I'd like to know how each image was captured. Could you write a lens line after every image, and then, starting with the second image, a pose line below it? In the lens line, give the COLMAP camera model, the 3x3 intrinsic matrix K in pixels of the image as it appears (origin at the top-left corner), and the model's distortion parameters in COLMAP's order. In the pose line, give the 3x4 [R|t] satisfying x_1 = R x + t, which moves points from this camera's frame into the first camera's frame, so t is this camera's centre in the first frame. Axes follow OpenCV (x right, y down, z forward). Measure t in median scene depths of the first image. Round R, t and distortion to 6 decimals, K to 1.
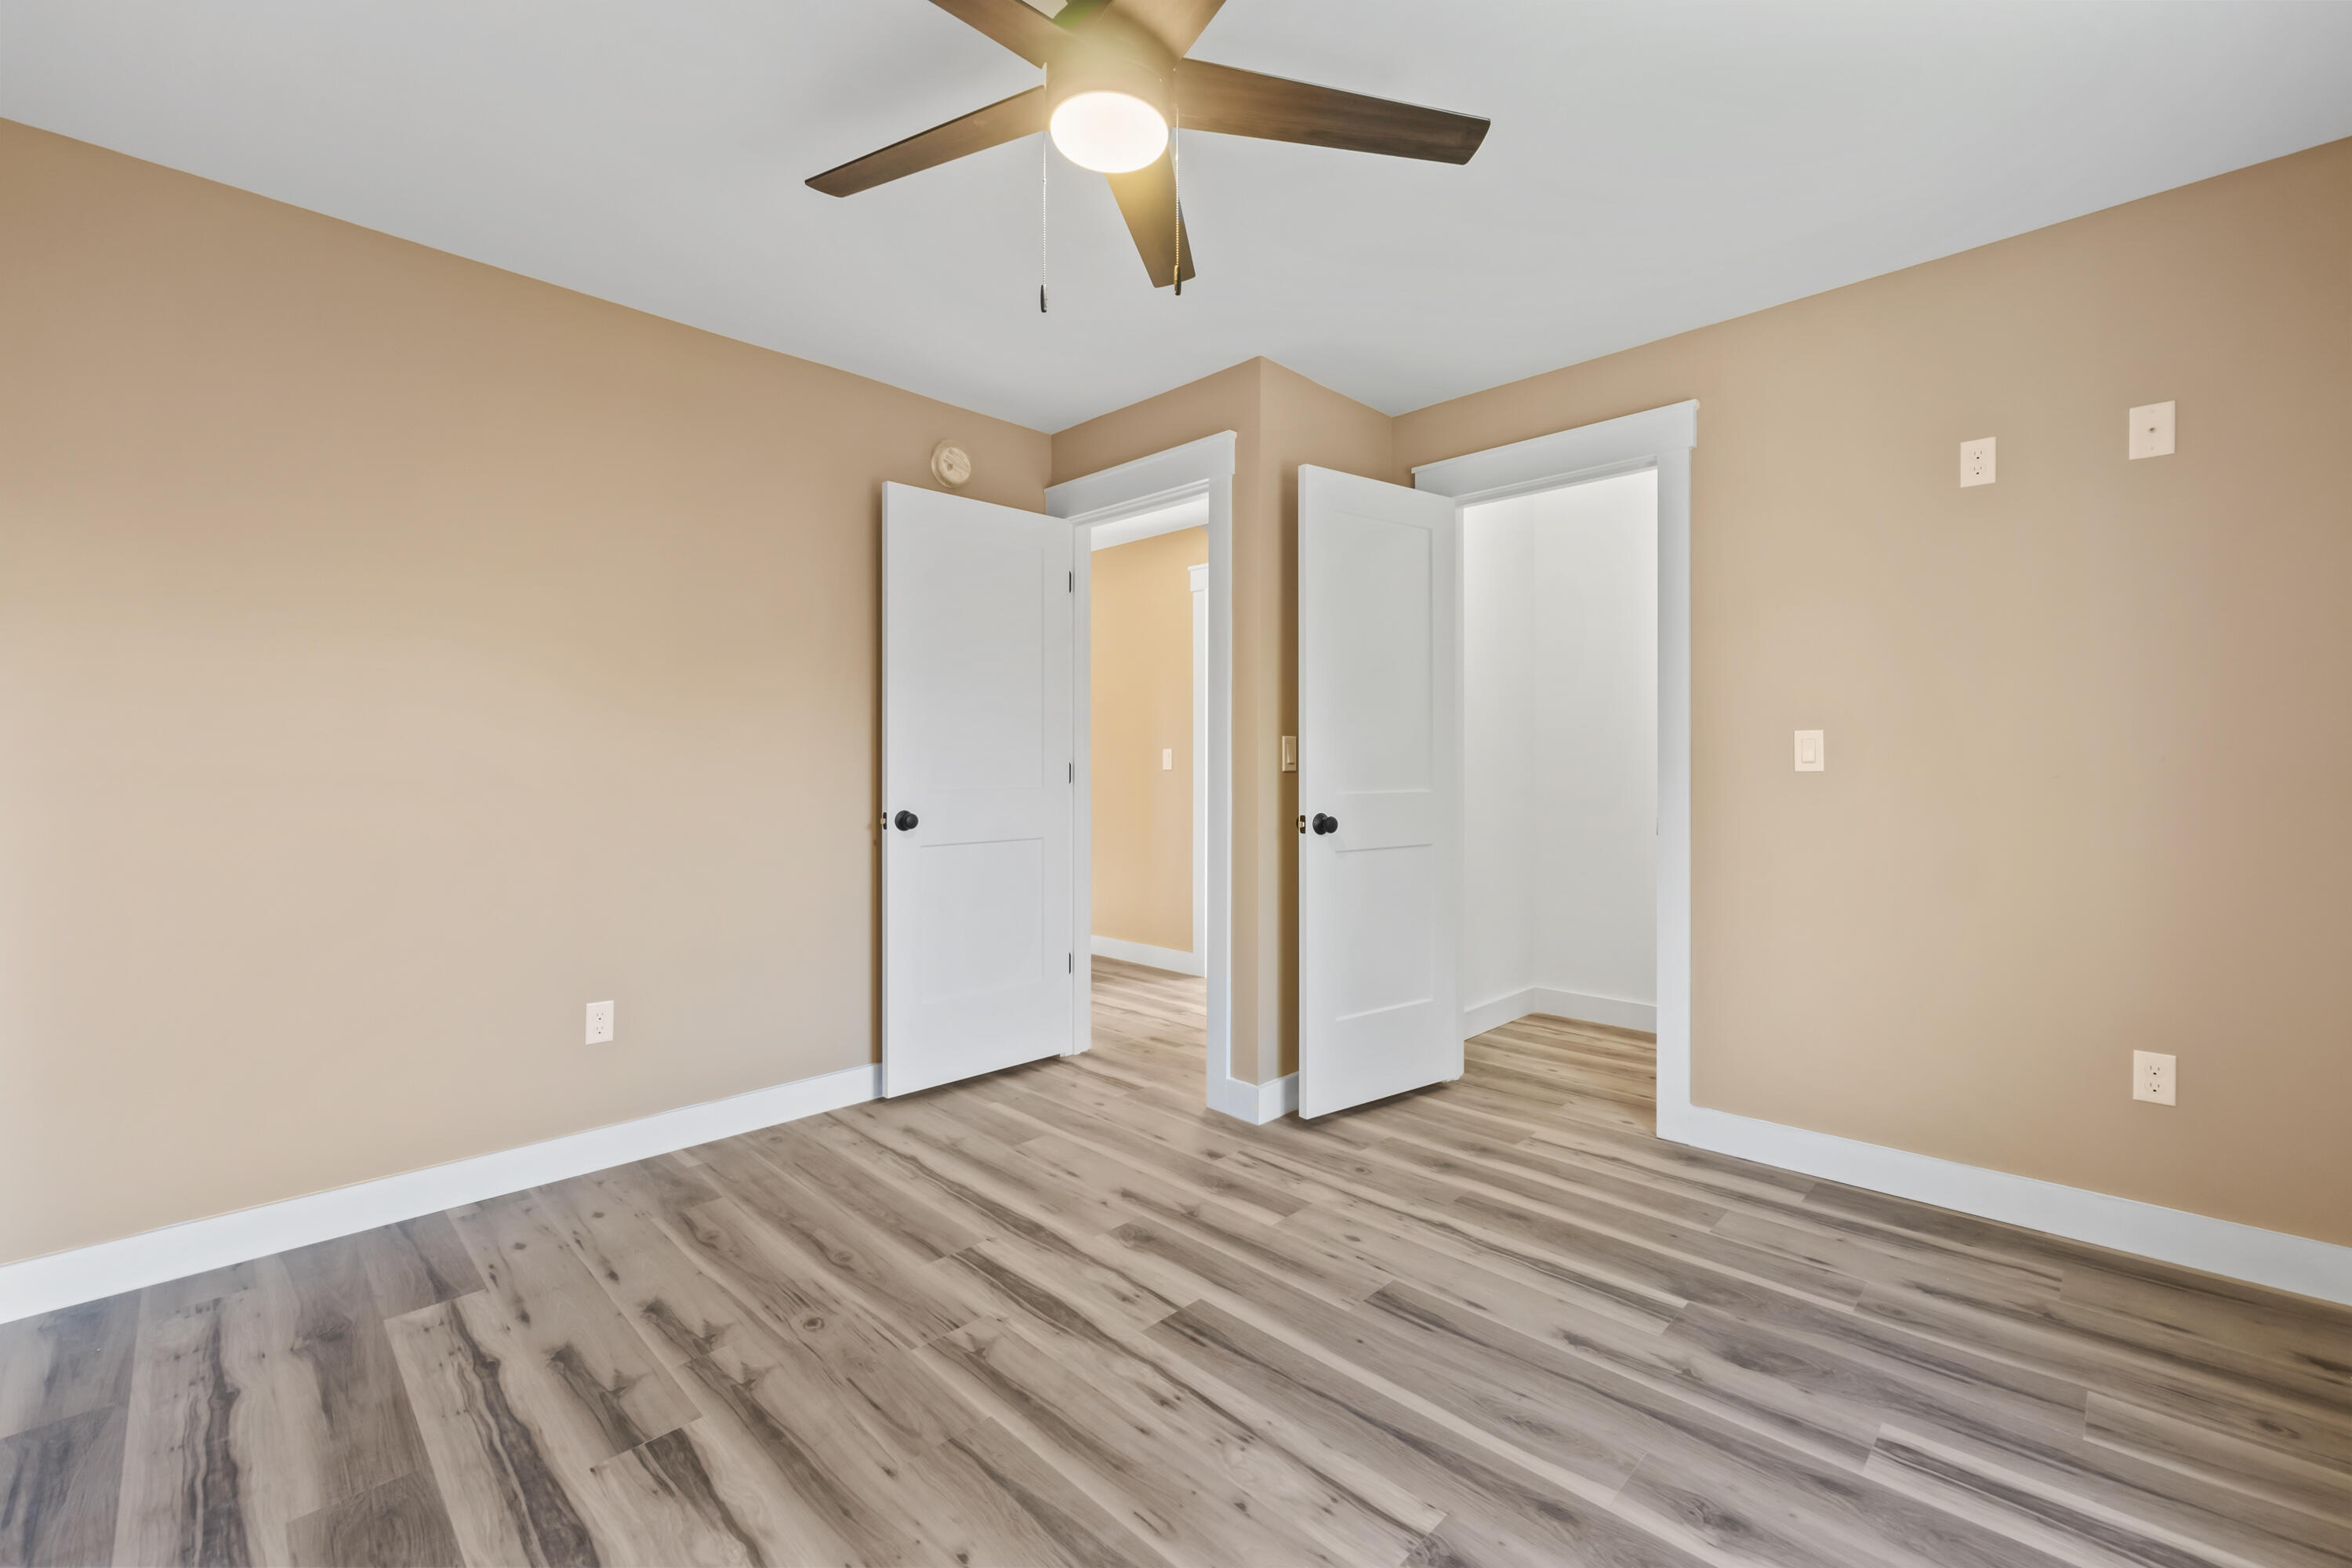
lens RADIAL K [[984.2, 0, 1176.0], [0, 984.2, 784.0], [0, 0, 1]] dist [-0.001032, -0.000153]
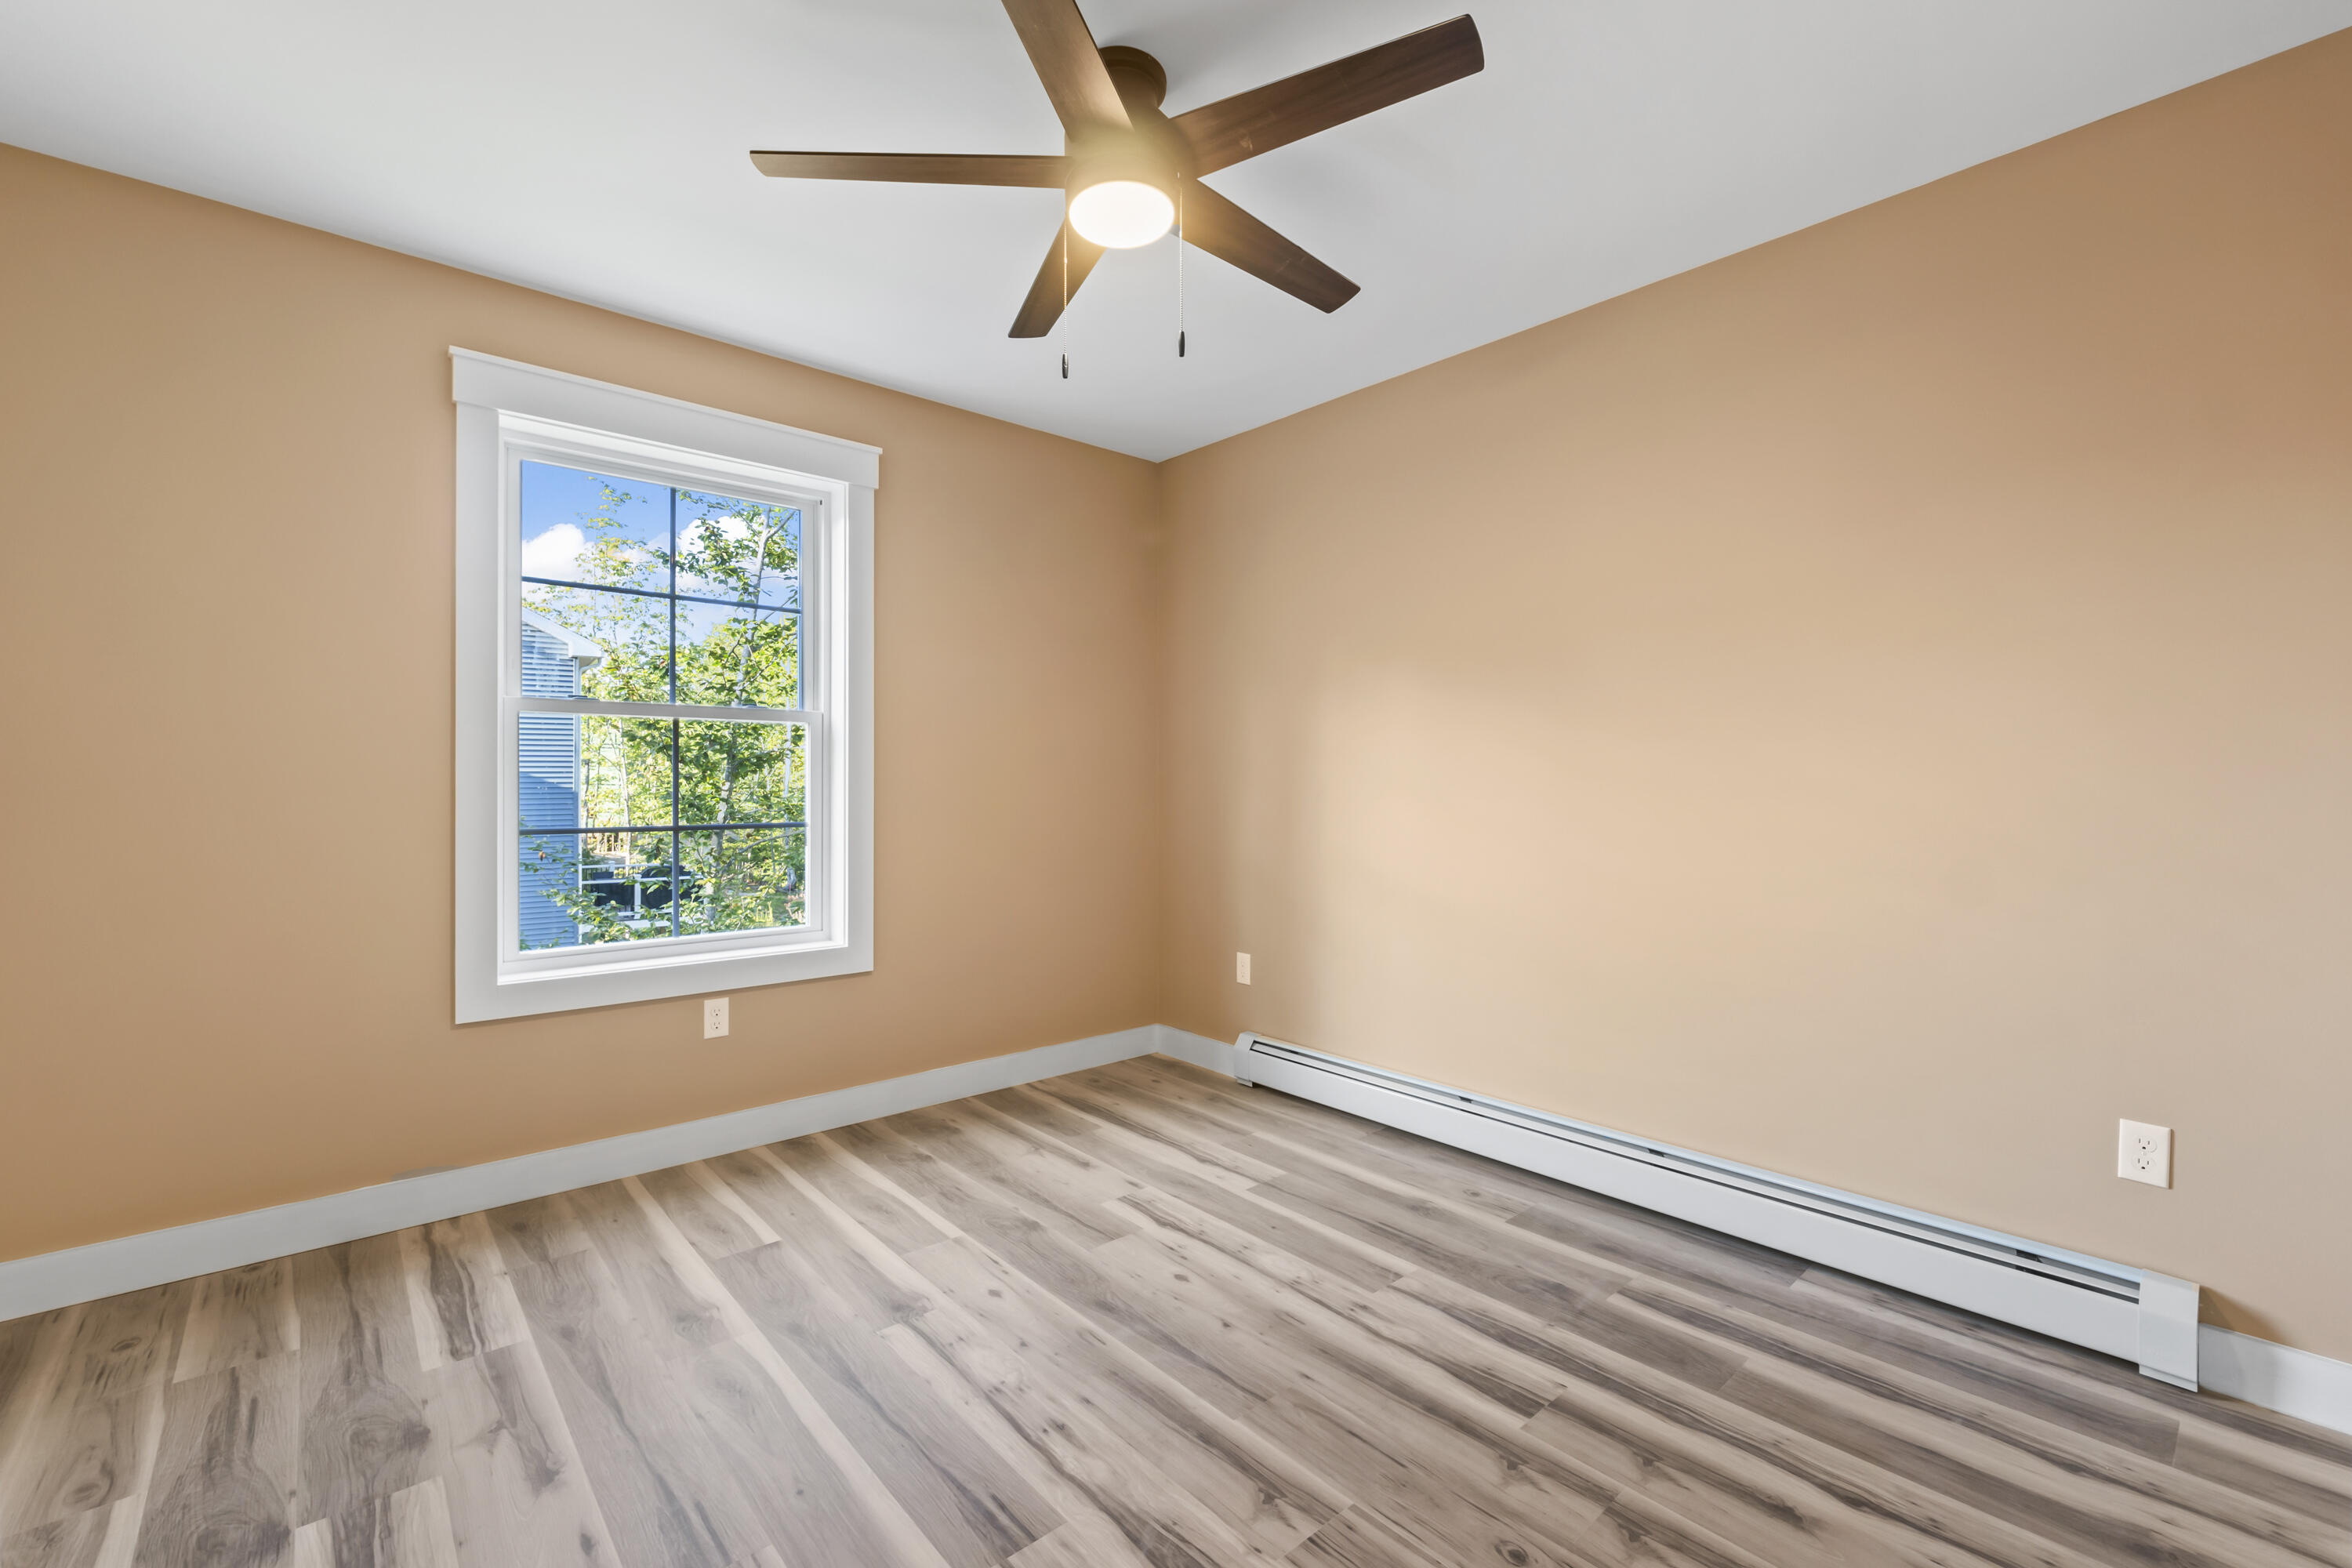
lens RADIAL K [[984.2, 0, 1176.0], [0, 984.2, 784.0], [0, 0, 1]] dist [-0.001032, -0.000153]
pose [[-0.997709, -0.002050, 0.067620, -0.192386], [-0.000521, 0.999744, 0.022624, -0.035697], [-0.067649, 0.022537, -0.997455, 1.960666]]
